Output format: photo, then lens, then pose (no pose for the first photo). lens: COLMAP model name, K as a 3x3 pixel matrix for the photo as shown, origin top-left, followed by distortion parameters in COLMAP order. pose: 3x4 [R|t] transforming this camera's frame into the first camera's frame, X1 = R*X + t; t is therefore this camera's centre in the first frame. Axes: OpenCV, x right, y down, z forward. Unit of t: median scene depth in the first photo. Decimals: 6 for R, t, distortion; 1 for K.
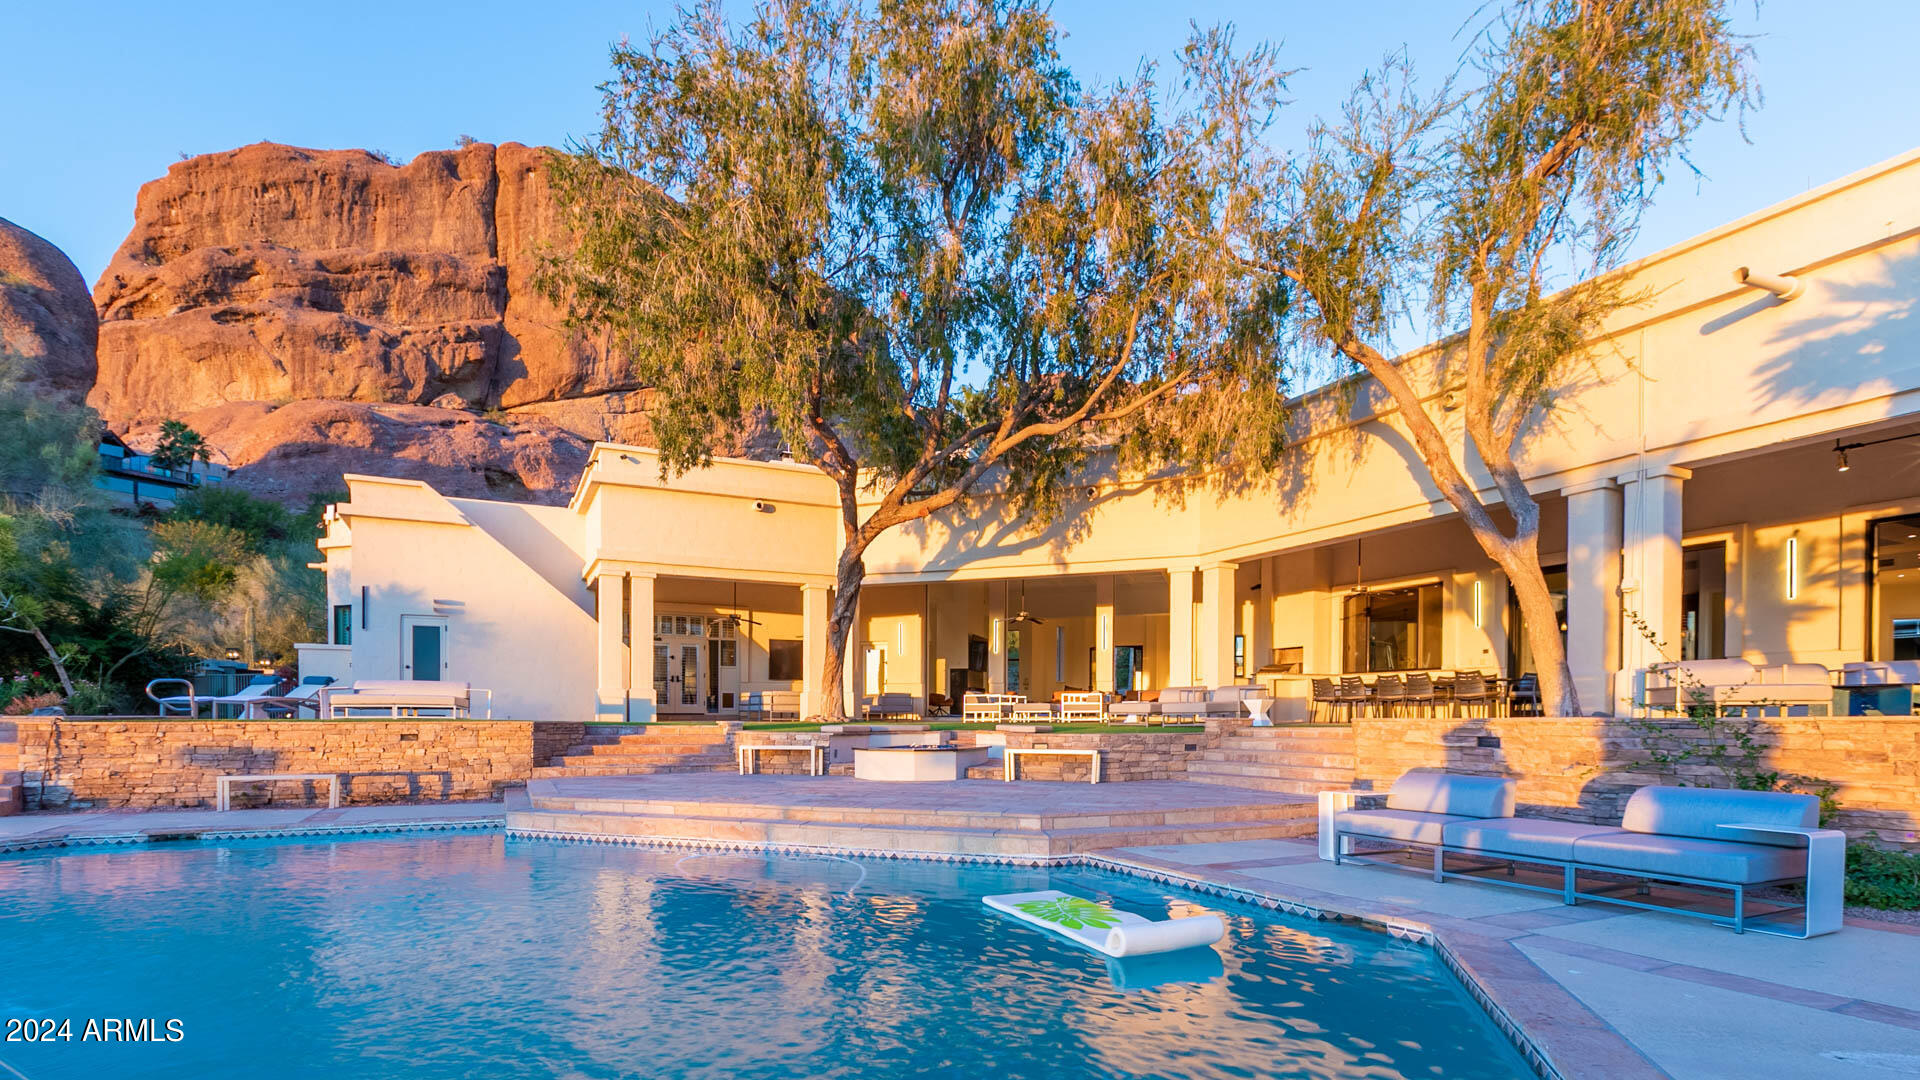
lens RADIAL K [[913.4, 0, 906.3], [0, 913.4, 691.2], [0, 0, 1]] dist [0.013851, -0.002115]
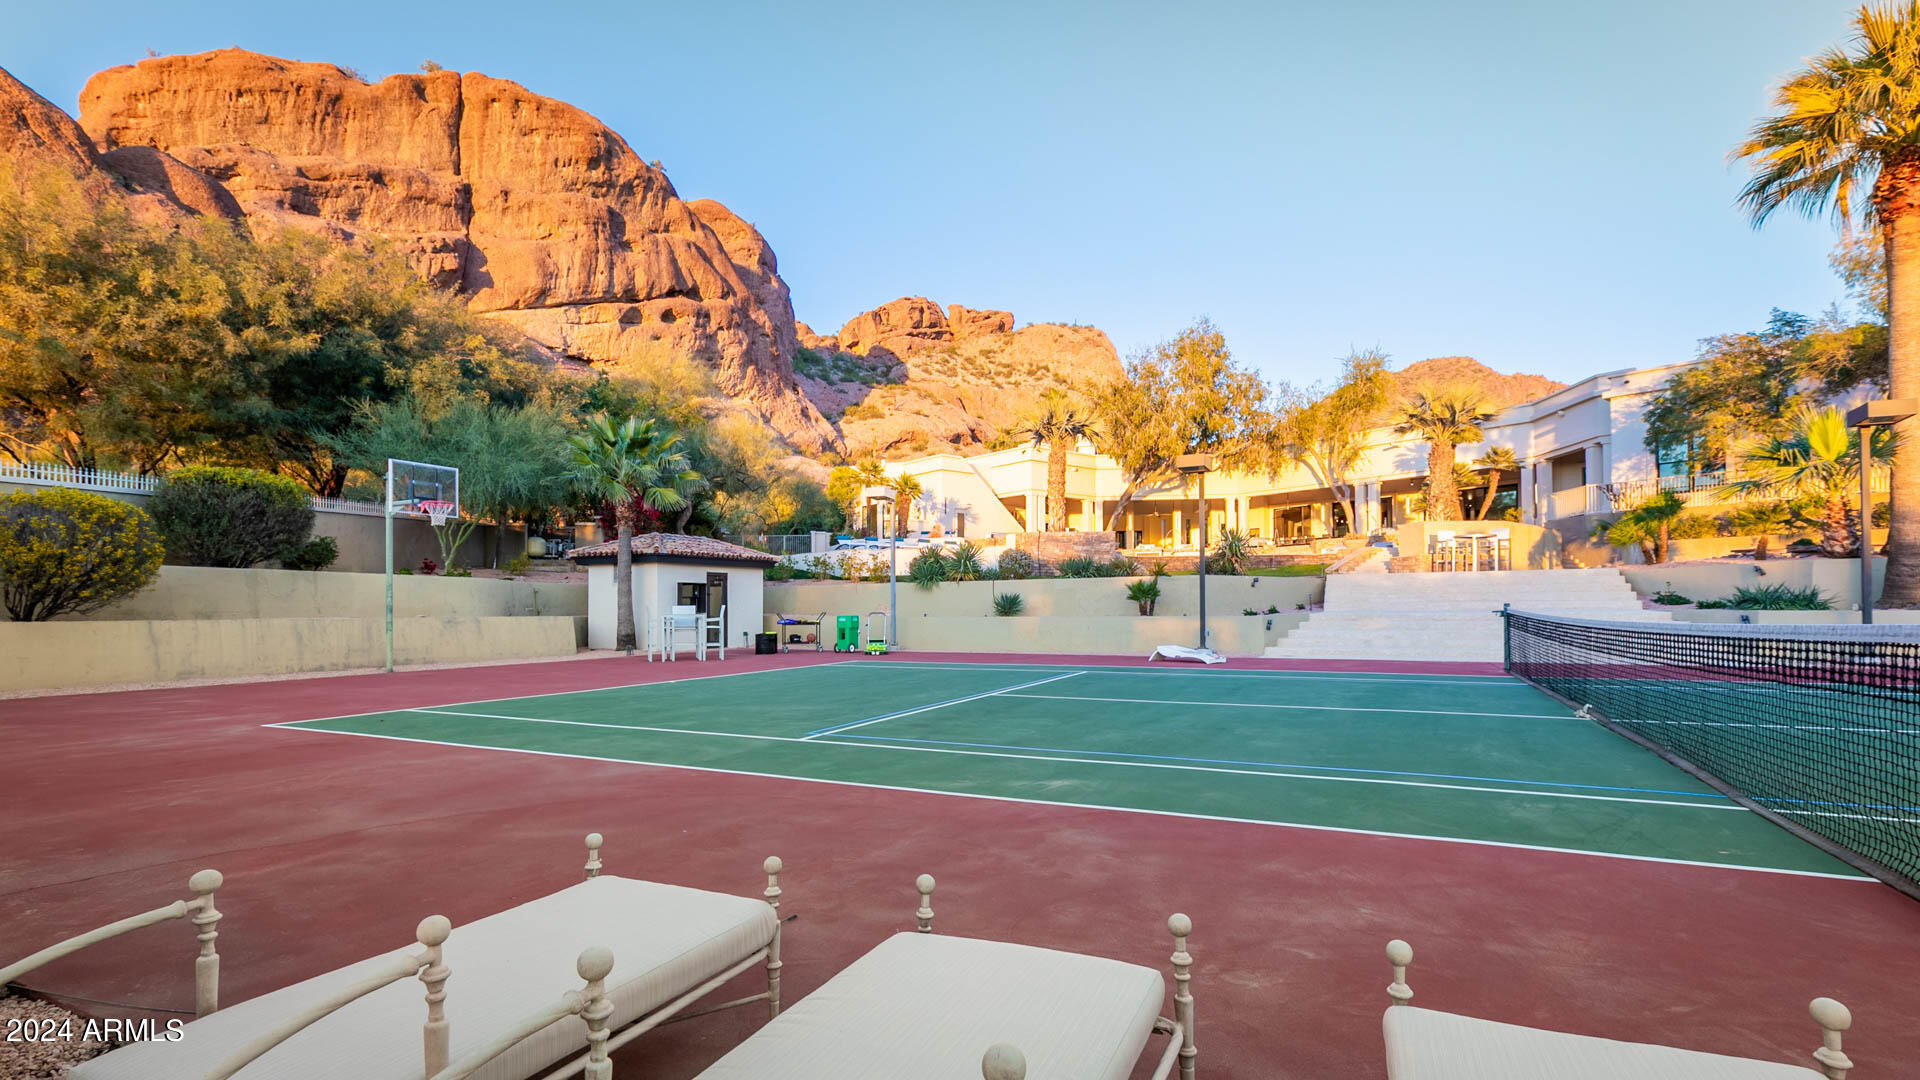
lens RADIAL K [[859.0, 0, 963.3], [0, 859.0, 573.2], [0, 0, 1]] dist [0.005649, -0.003298]
pose [[0.967686, 0.003327, 0.252136, -1.143548], [-0.000924, 0.999953, -0.009649, 0.119839], [-0.252156, 0.009105, 0.967644, -1.335730]]
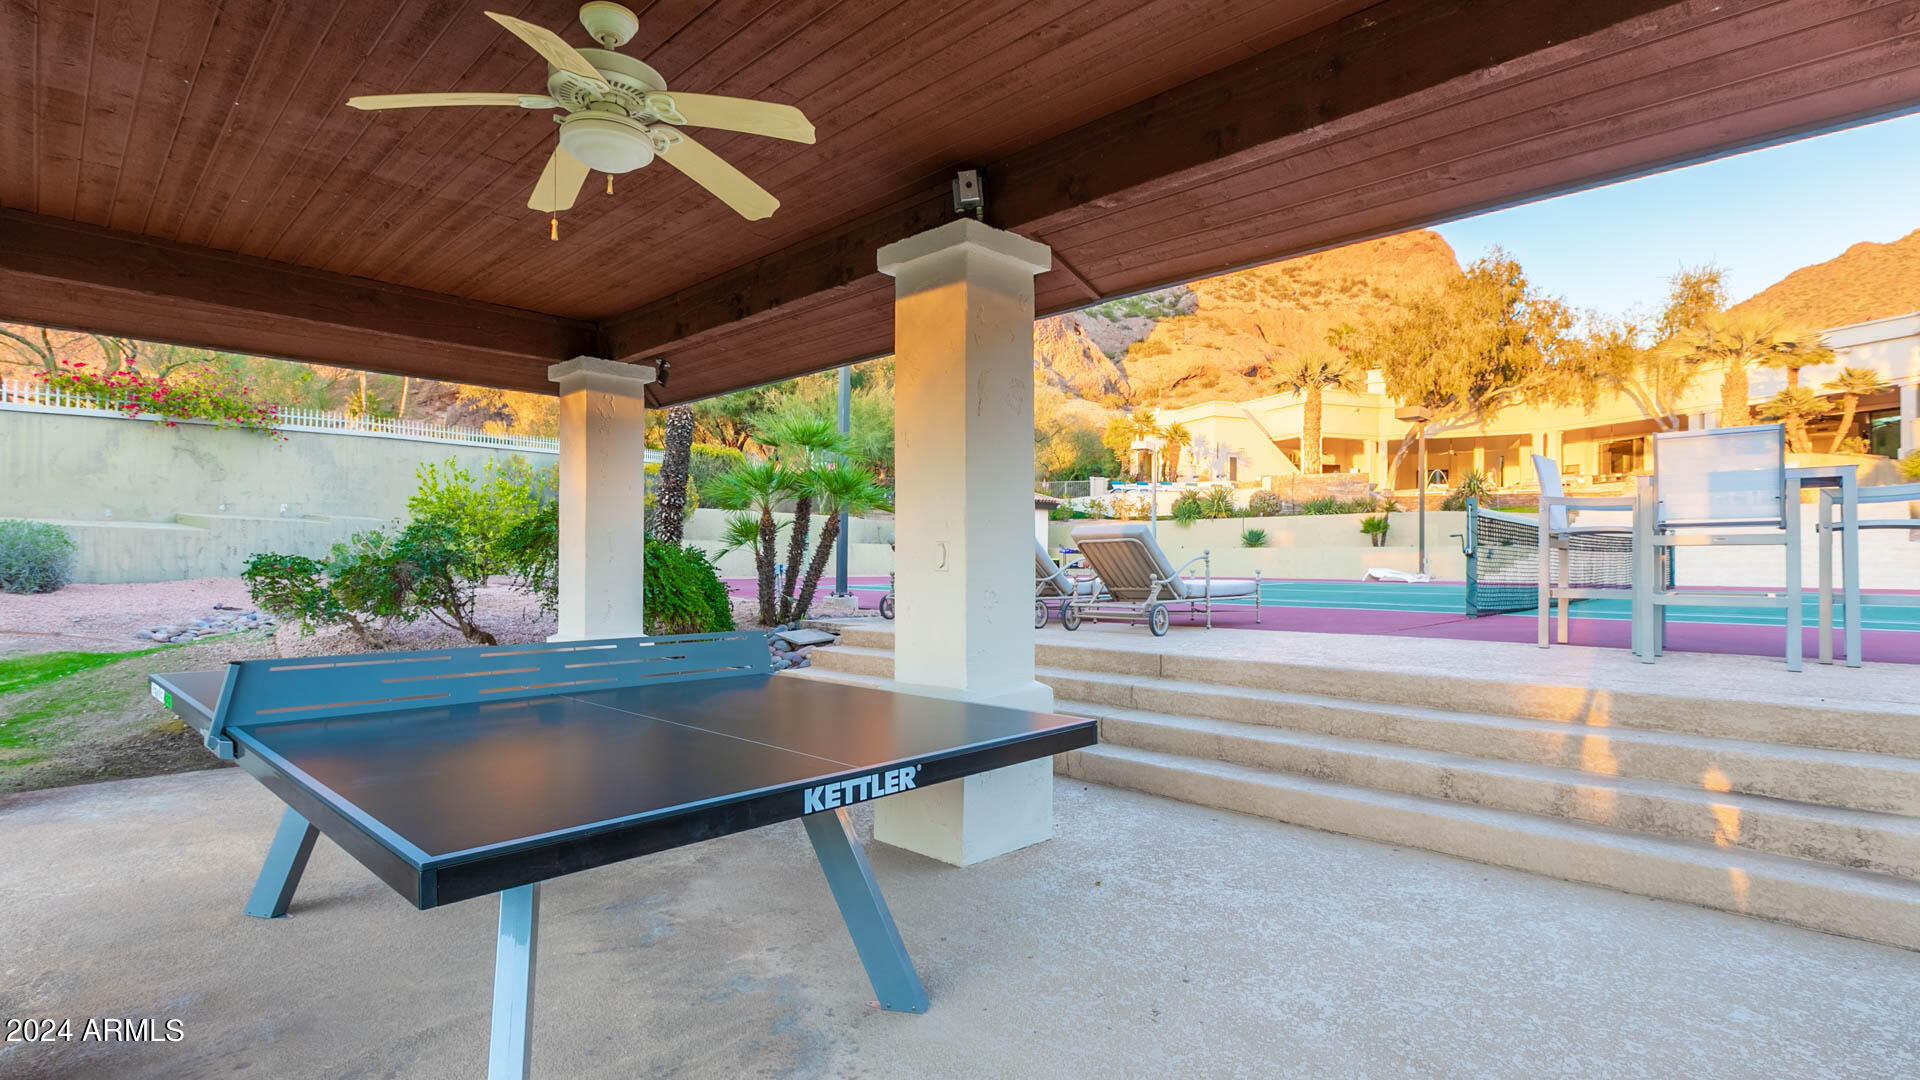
lens RADIAL K [[913.4, 0, 946.1], [0, 913.4, 529.4], [0, 0, 1]] dist [0.013851, -0.002115]
pose [[0.996684, 0.000723, -0.081369, -1.161255], [-0.000646, 0.999999, 0.000970, 0.137976], [0.081370, -0.000914, 0.996684, -1.746392]]
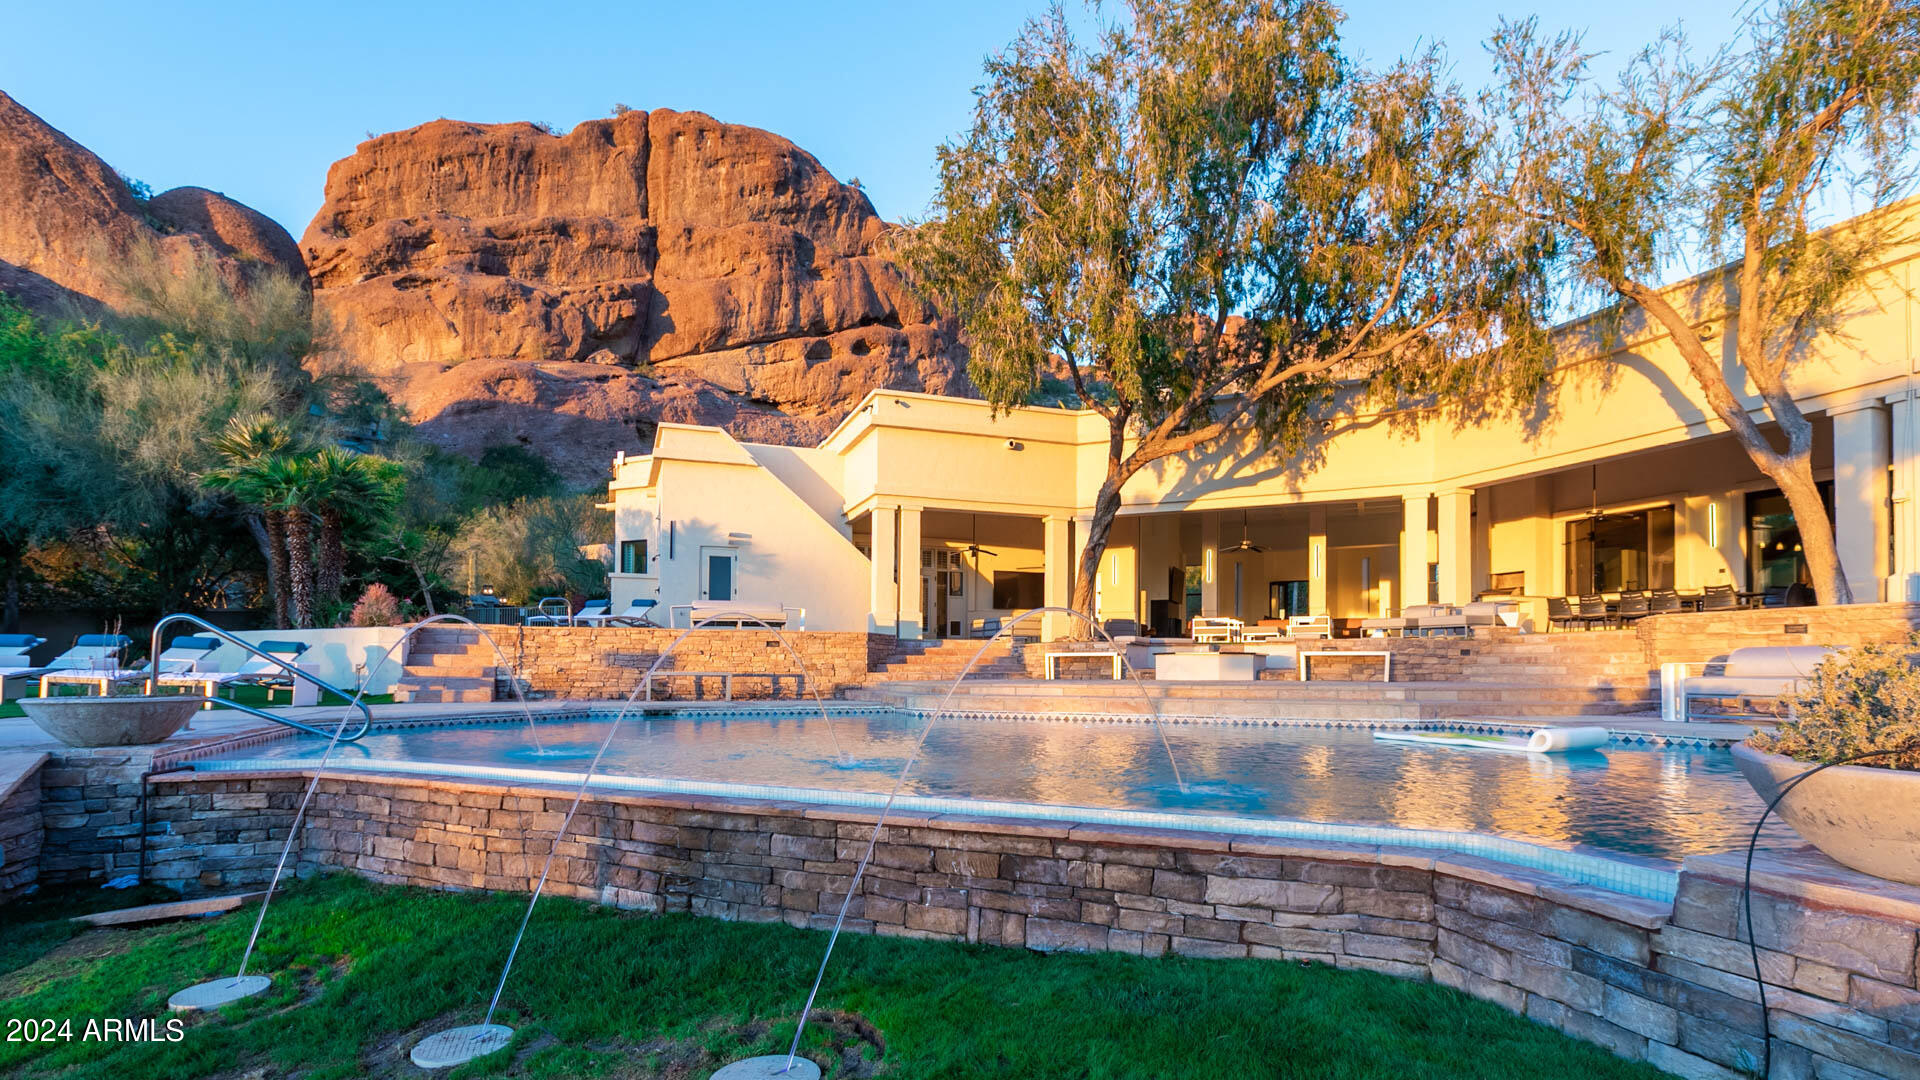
lens RADIAL K [[913.4, 0, 966.4], [0, 913.4, 625.5], [0, 0, 1]] dist [0.013851, -0.002115]
pose [[0.997644, -0.003826, -0.068501, -0.148360], [0.003063, 0.999932, -0.011244, 0.028047], [0.068539, 0.011007, 0.997588, -0.101912]]
